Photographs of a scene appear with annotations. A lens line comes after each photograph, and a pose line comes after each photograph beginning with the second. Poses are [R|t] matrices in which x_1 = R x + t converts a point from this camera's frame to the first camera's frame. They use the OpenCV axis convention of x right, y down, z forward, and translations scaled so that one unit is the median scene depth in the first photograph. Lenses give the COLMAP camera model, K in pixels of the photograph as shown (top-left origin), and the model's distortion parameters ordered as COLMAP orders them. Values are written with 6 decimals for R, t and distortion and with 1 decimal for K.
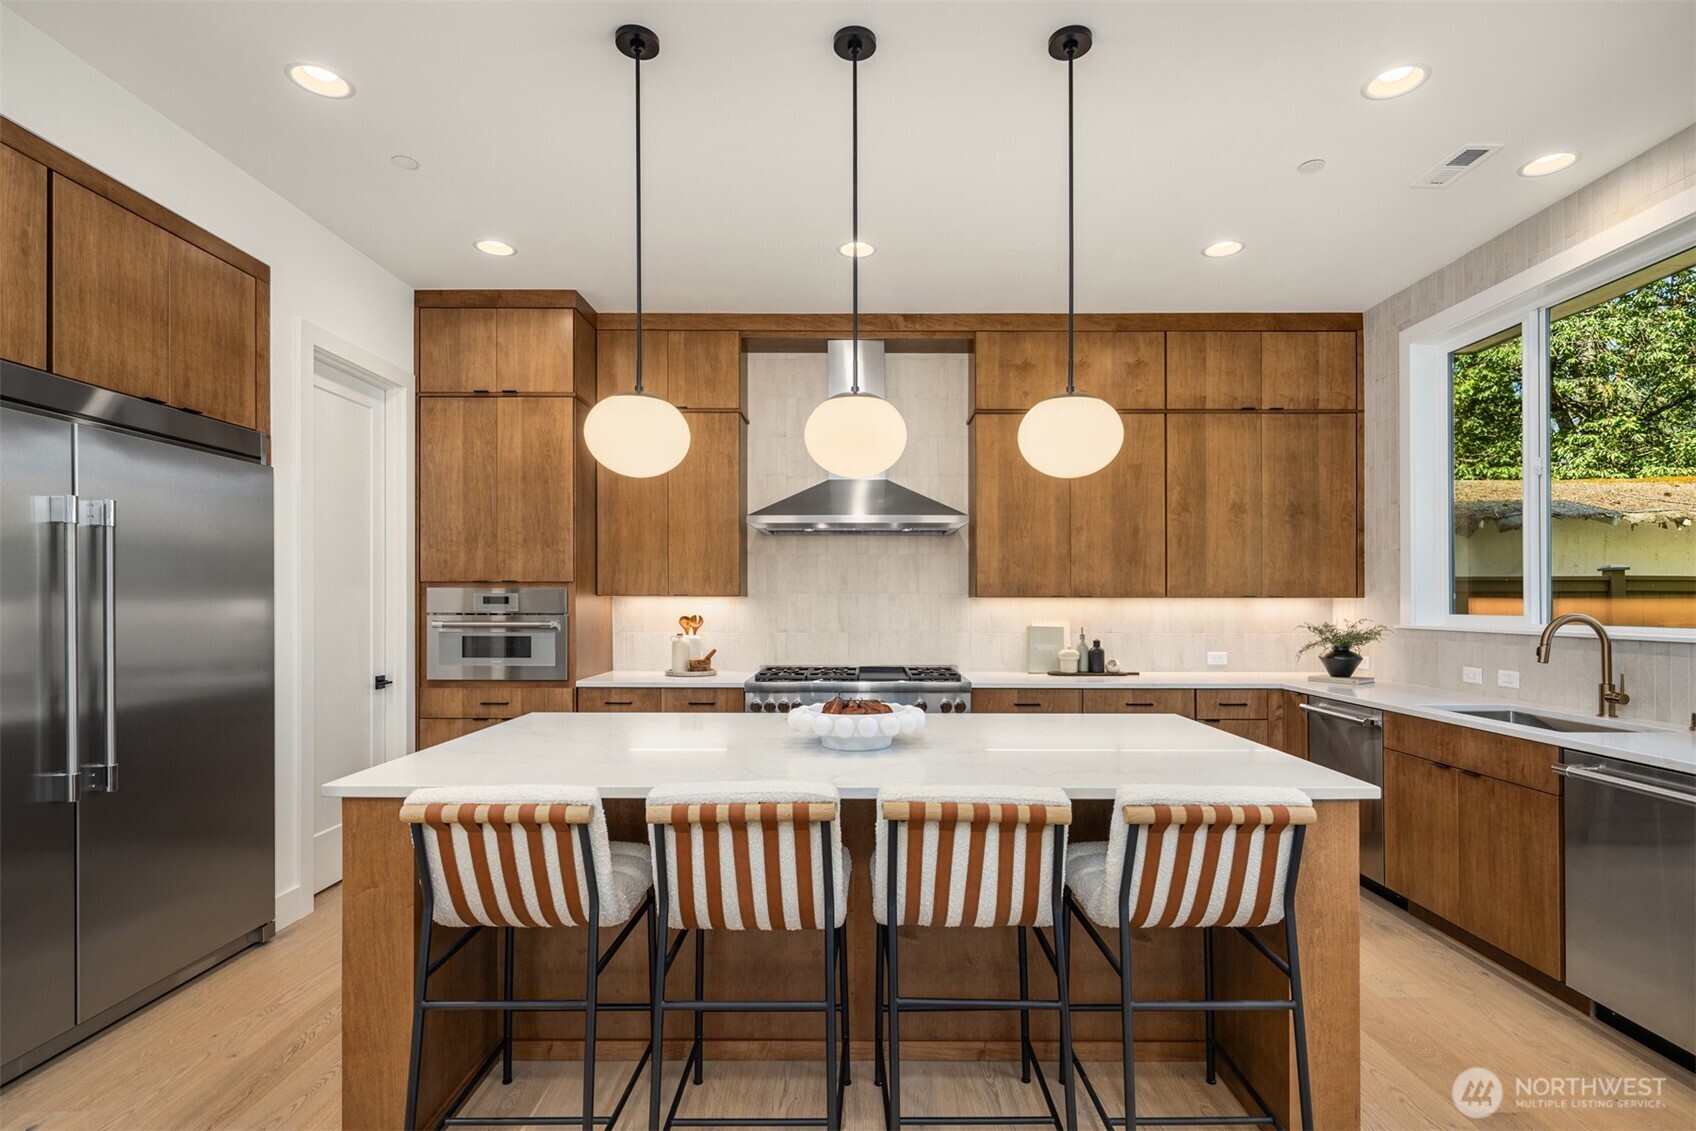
lens RADIAL K [[834.7, 0, 856.8], [0, 834.7, 594.8], [0, 0, 1]] dist [0.000378, -0.000299]
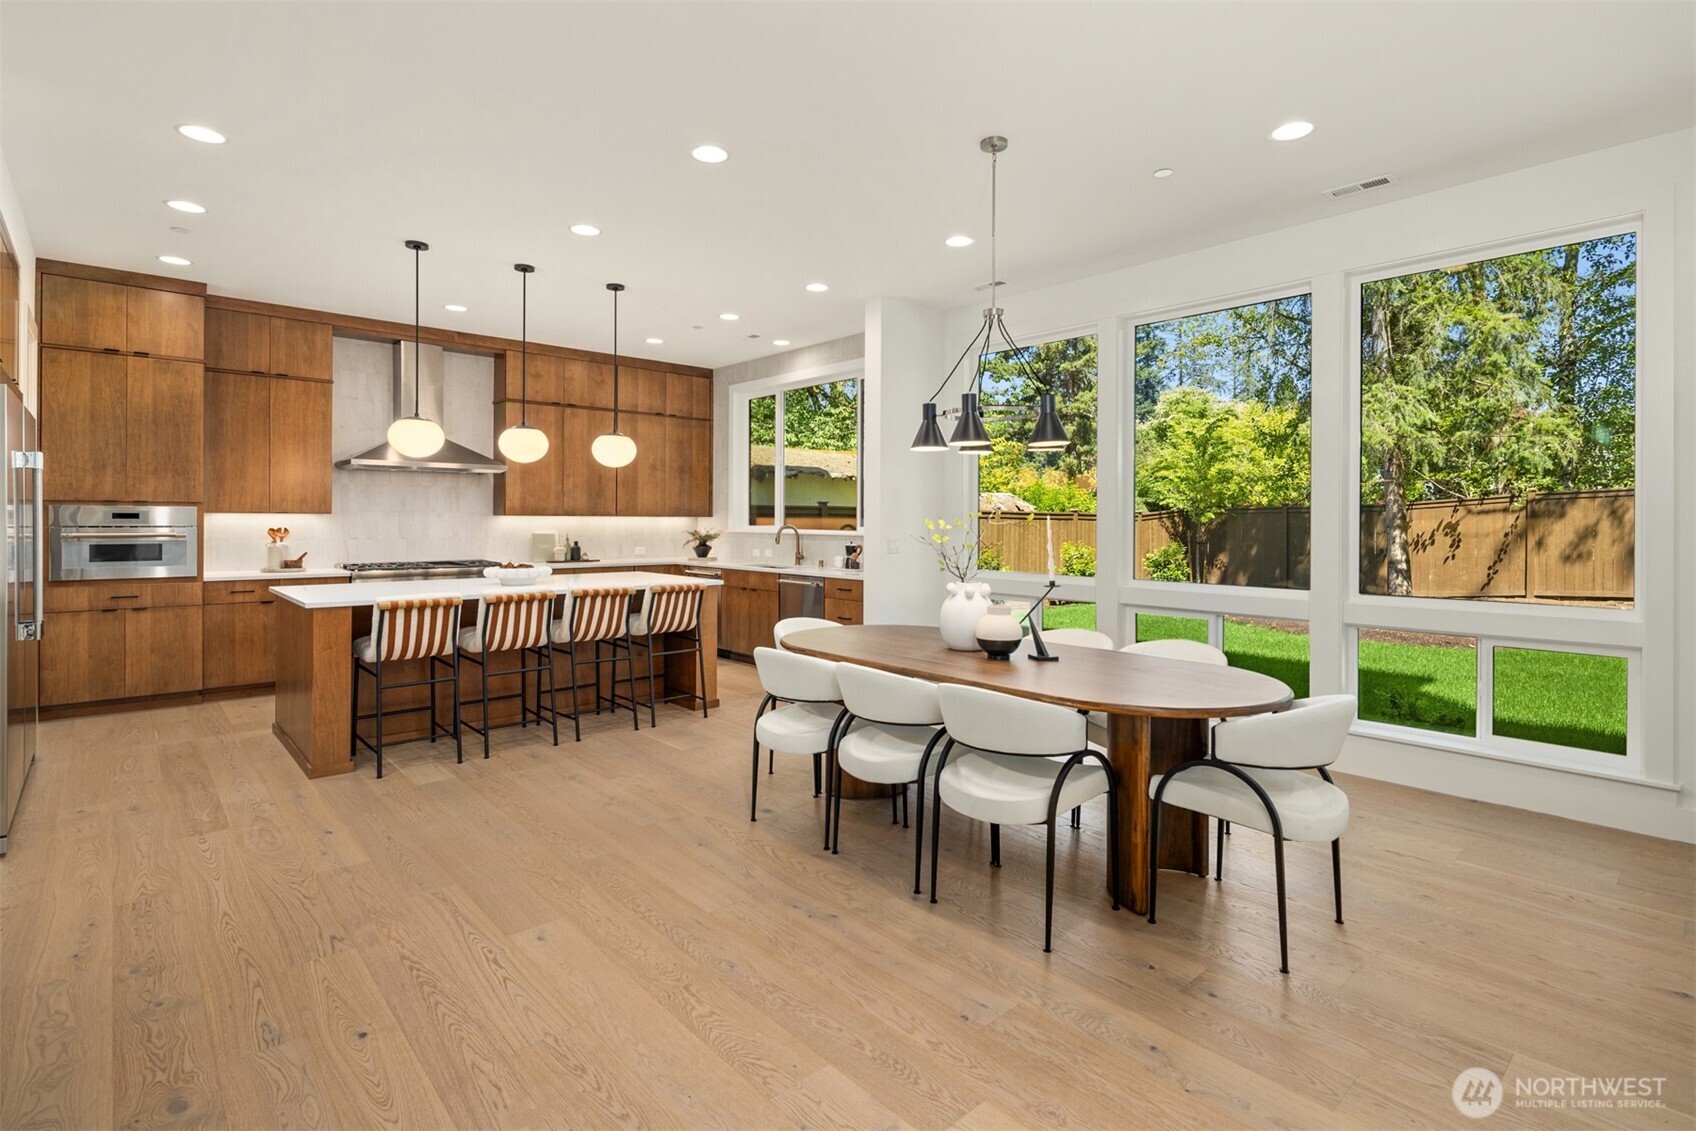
lens RADIAL K [[829.3, 0, 852.0], [0, 829.3, 516.8], [0, 0, 1]] dist [0.001266, 0.000359]
pose [[0.746398, 0.004795, 0.665483, -0.446971], [-0.009244, 0.999952, 0.003163, -0.006001], [-0.665436, -0.008513, 0.746407, -0.675686]]
